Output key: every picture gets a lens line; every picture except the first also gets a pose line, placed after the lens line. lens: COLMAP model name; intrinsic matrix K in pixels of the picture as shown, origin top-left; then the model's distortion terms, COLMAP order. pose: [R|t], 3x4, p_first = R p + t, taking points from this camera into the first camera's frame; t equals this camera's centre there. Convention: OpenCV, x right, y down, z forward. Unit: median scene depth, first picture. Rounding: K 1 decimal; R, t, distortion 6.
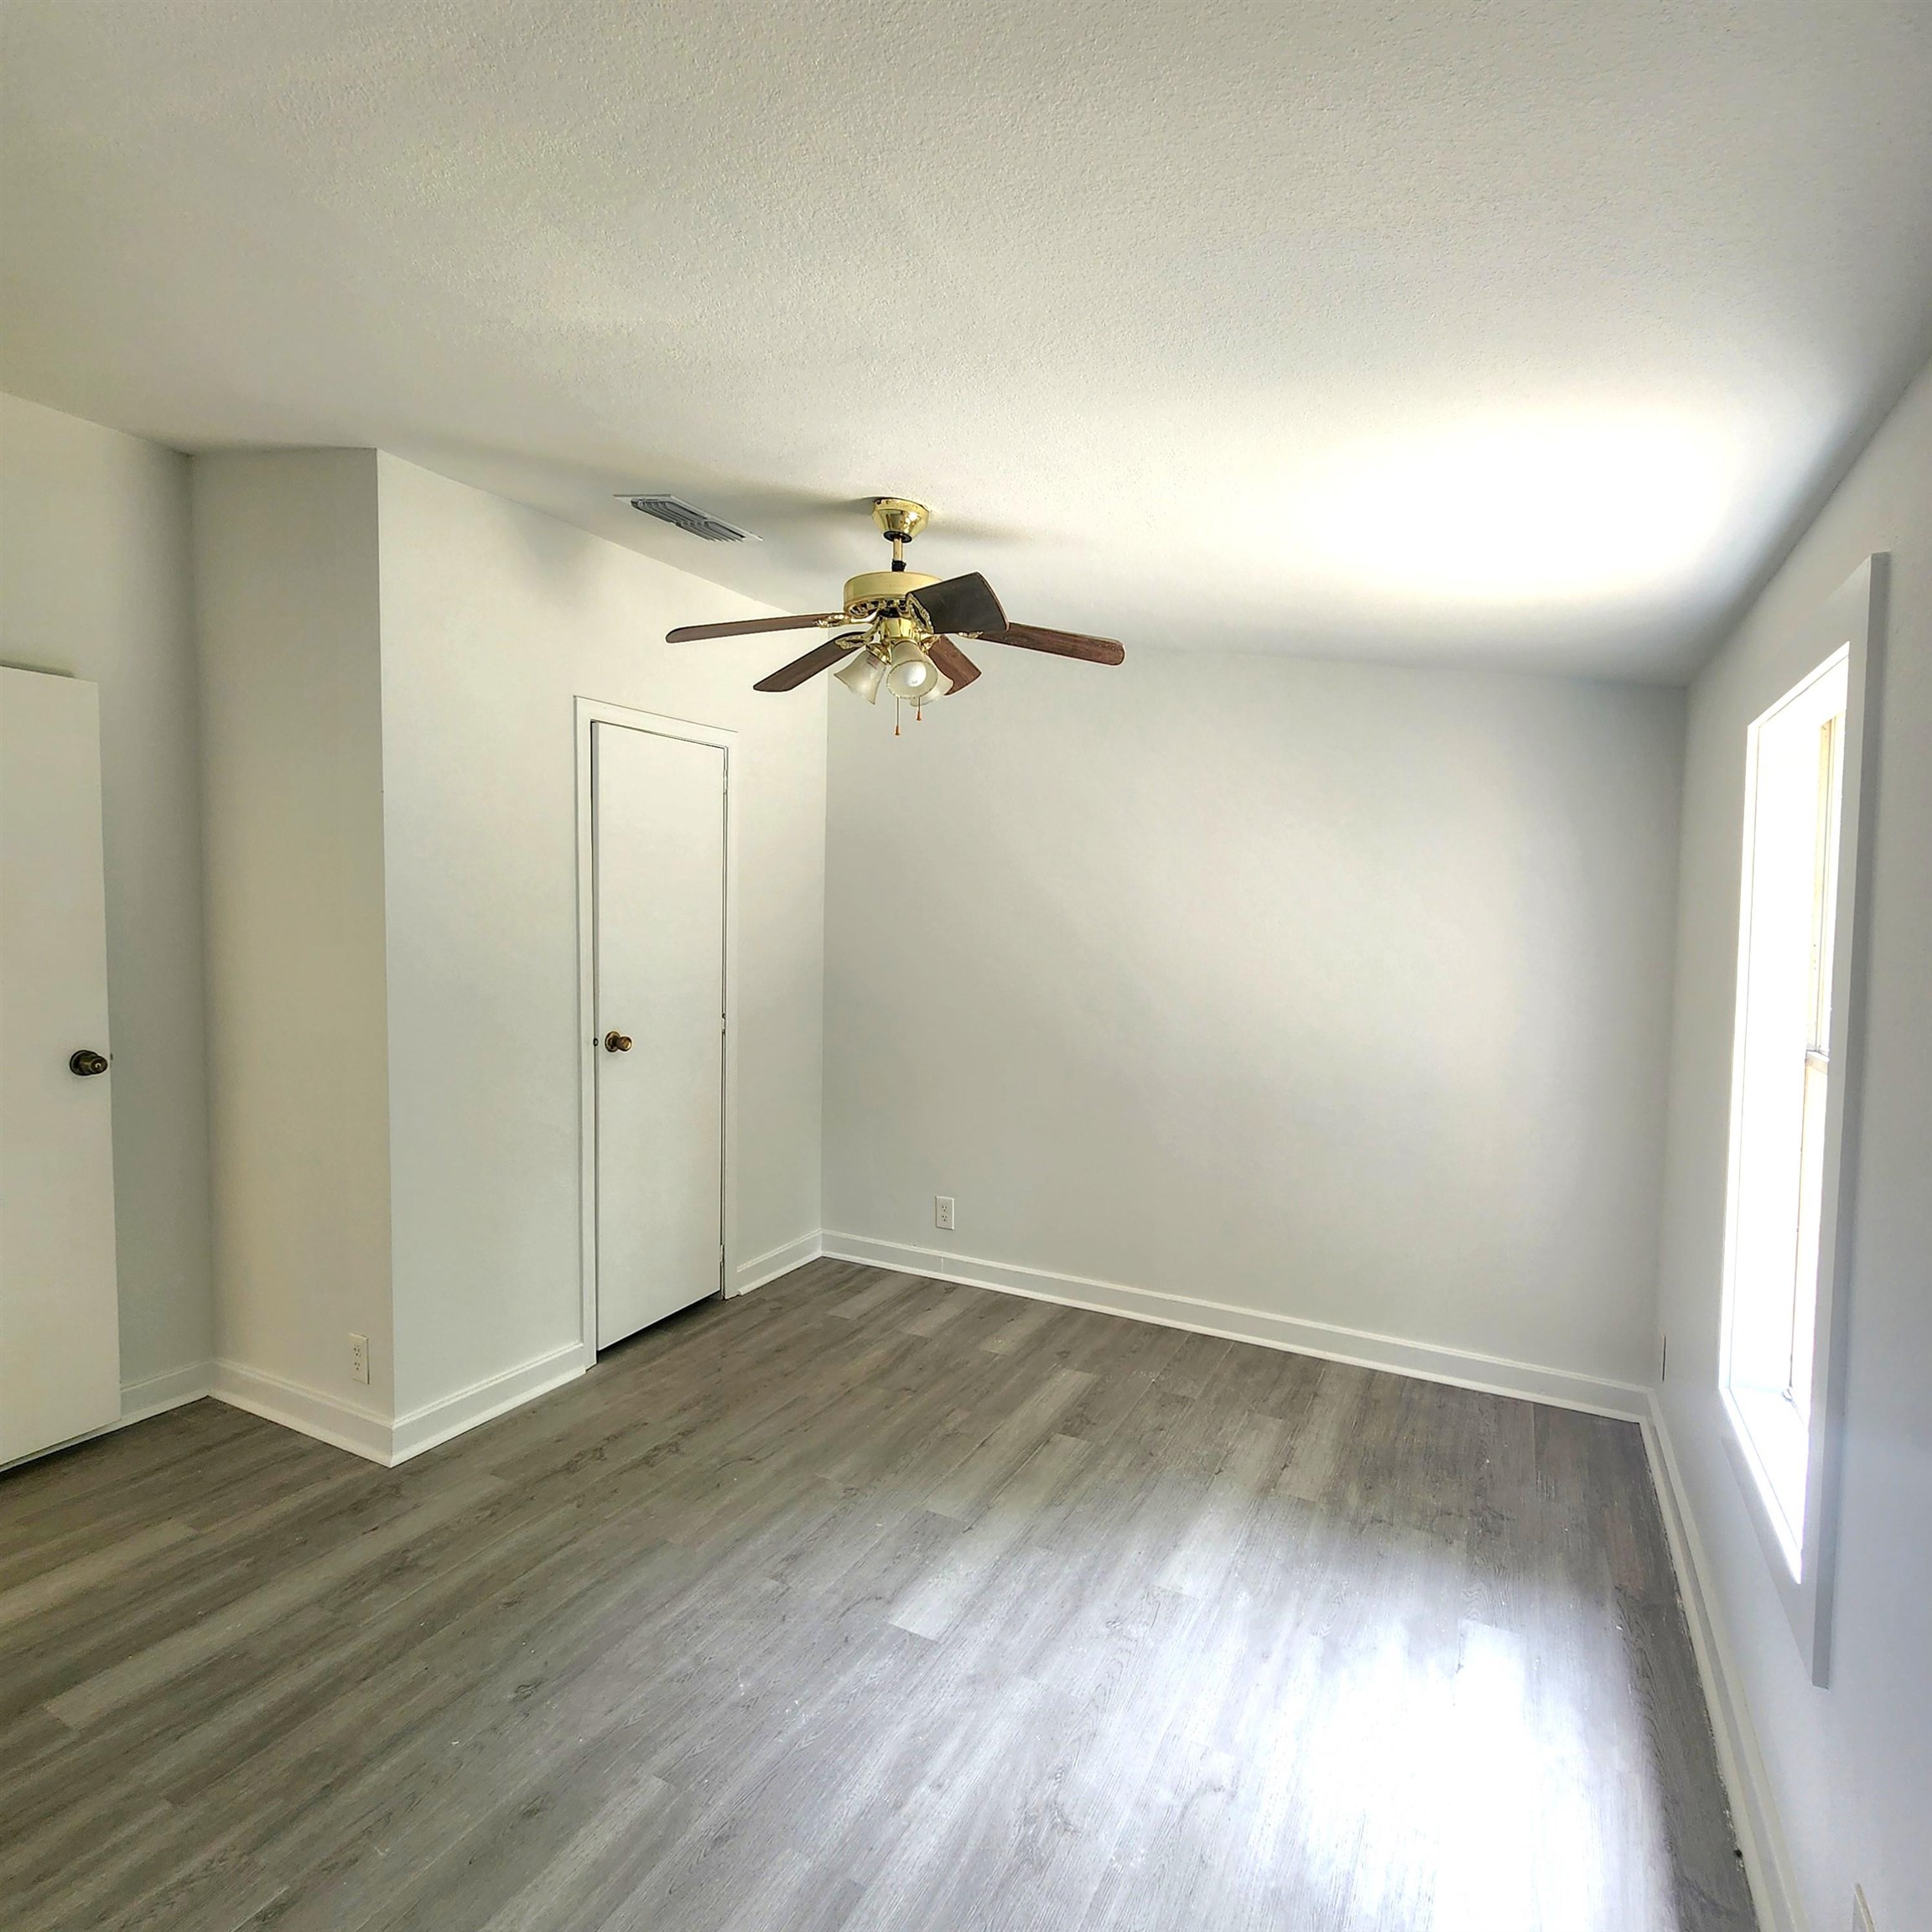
lens RADIAL K [[1083.9, 0, 967.6], [0, 1083.9, 950.9], [0, 0, 1]] dist [0.002681, 0.001052]
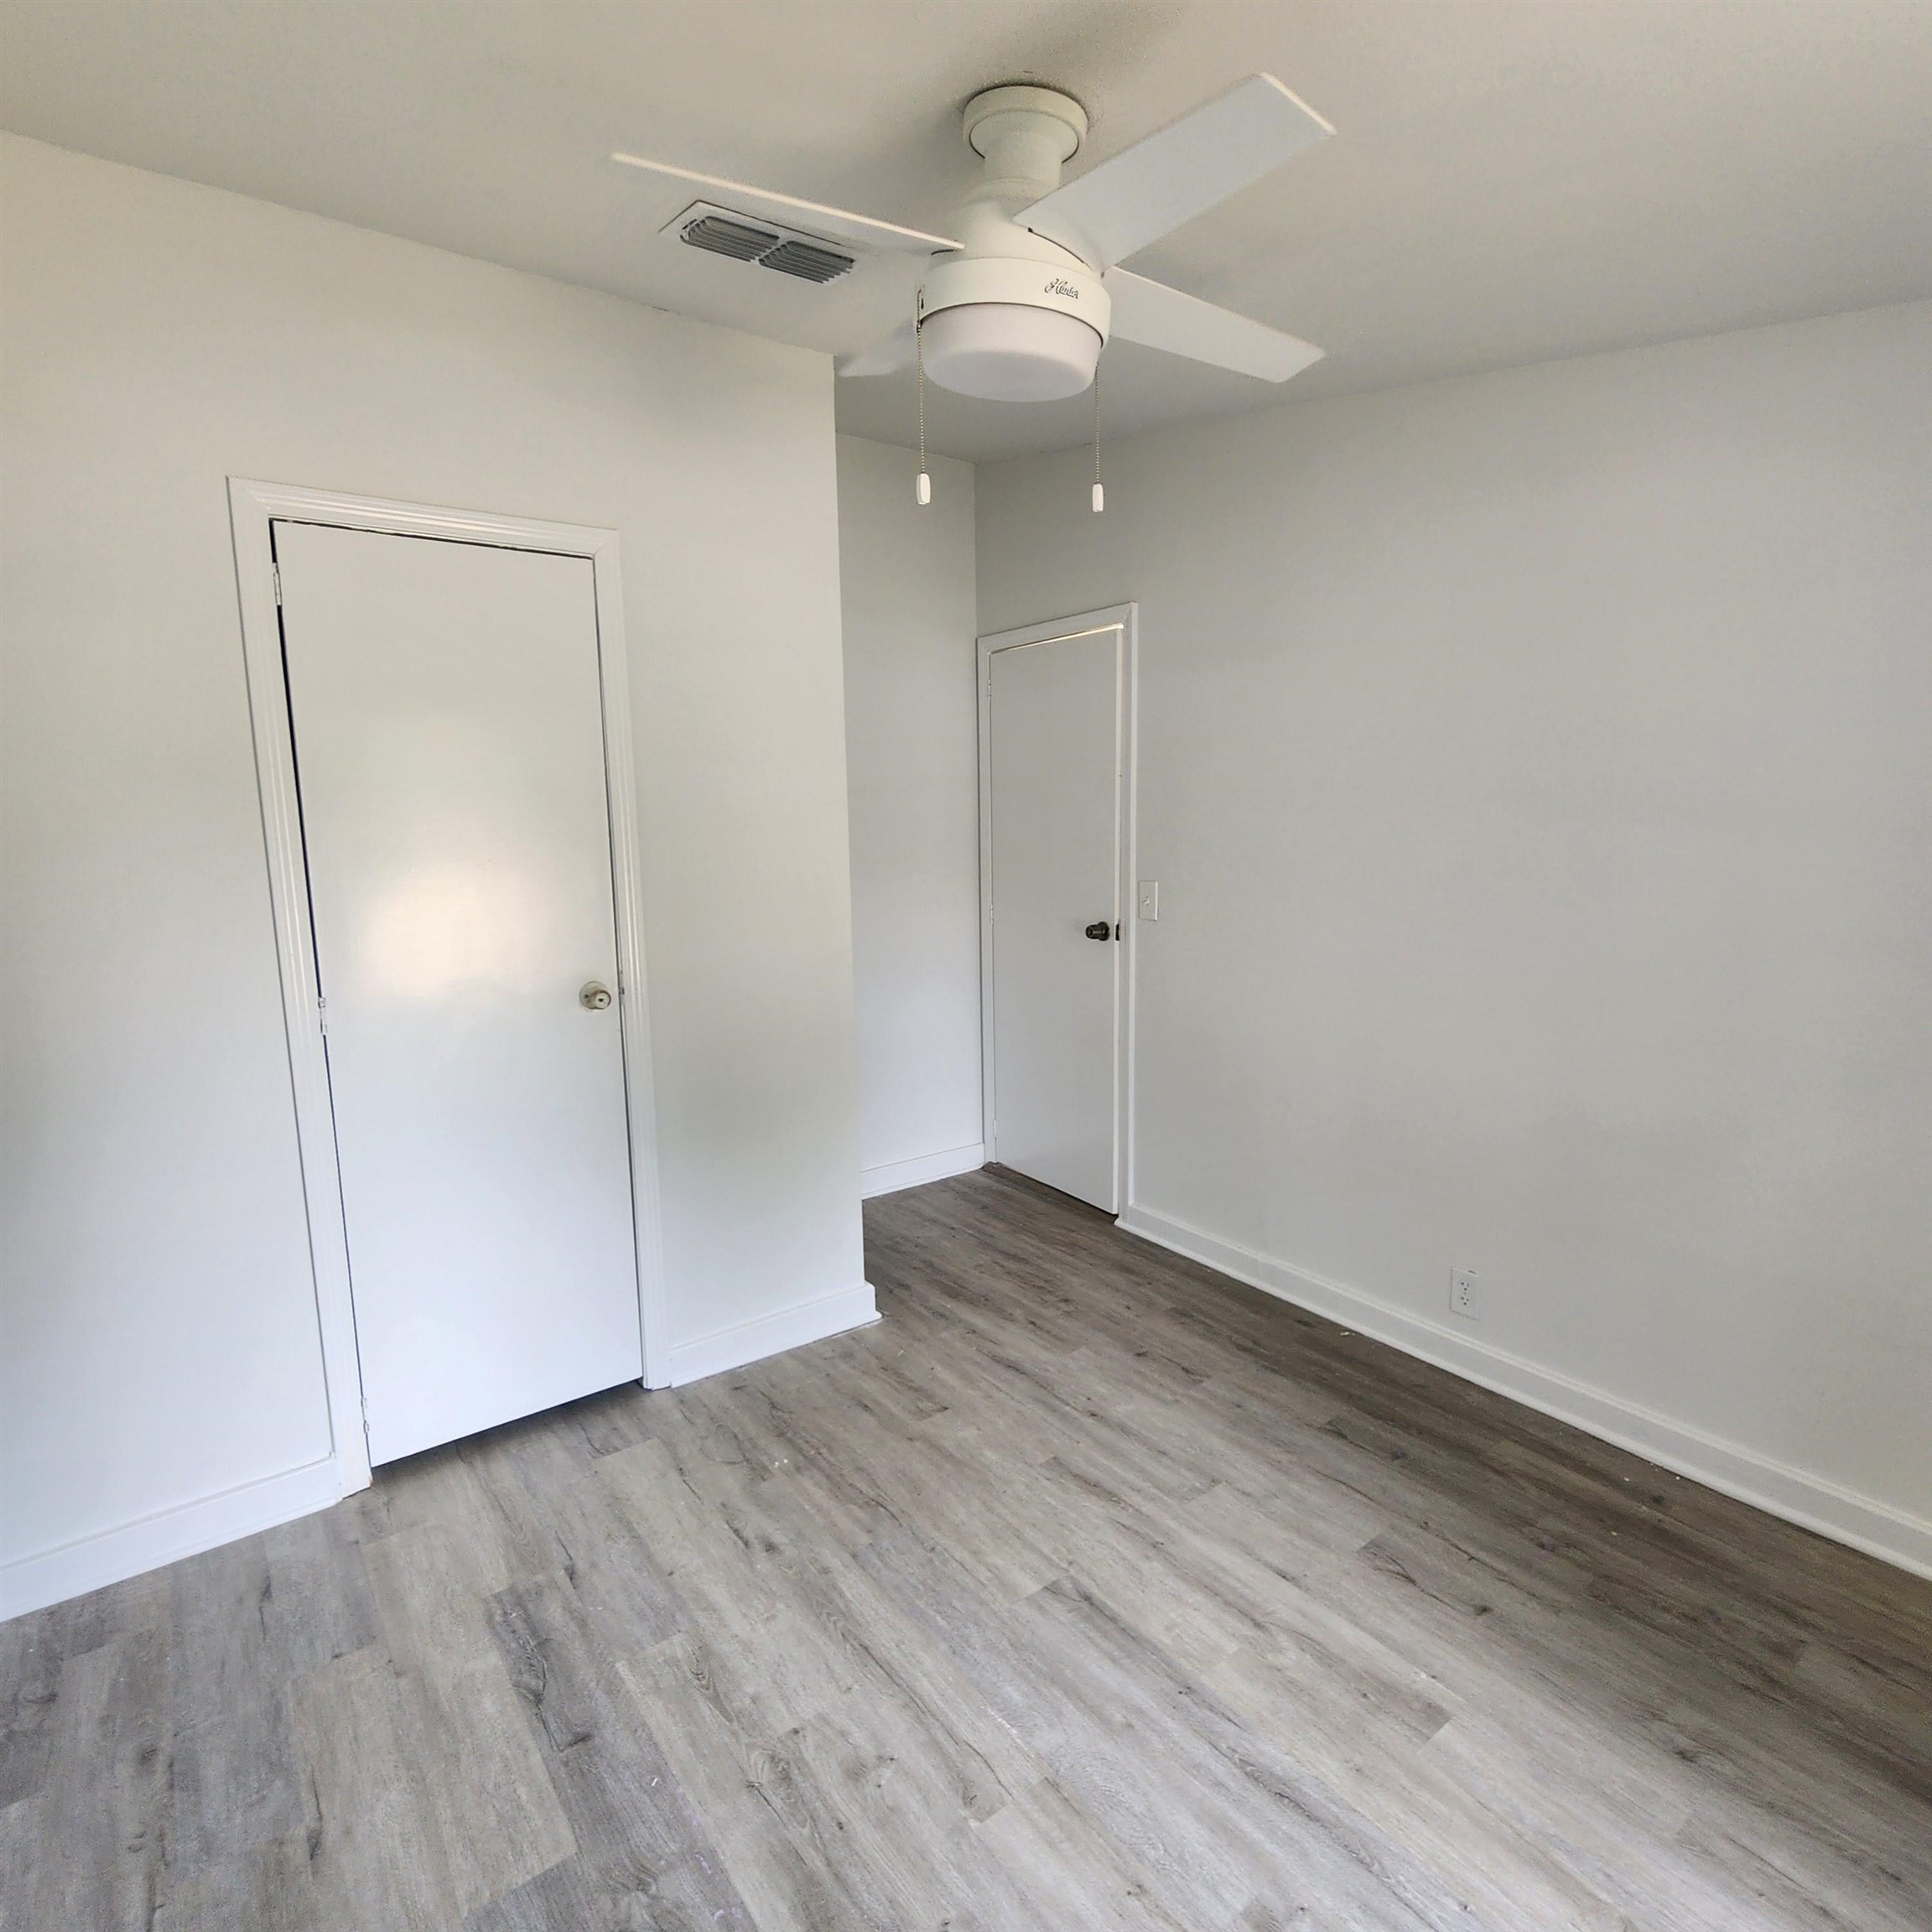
lens RADIAL K [[1083.9, 0, 962.1], [0, 1083.9, 969.3], [0, 0, 1]] dist [0.002681, 0.001052]
pose [[0.896241, 0.056356, -0.439972, 0.244271], [-0.004086, 0.992903, 0.118857, -0.027508], [0.443548, -0.104726, 0.890111, 0.504561]]
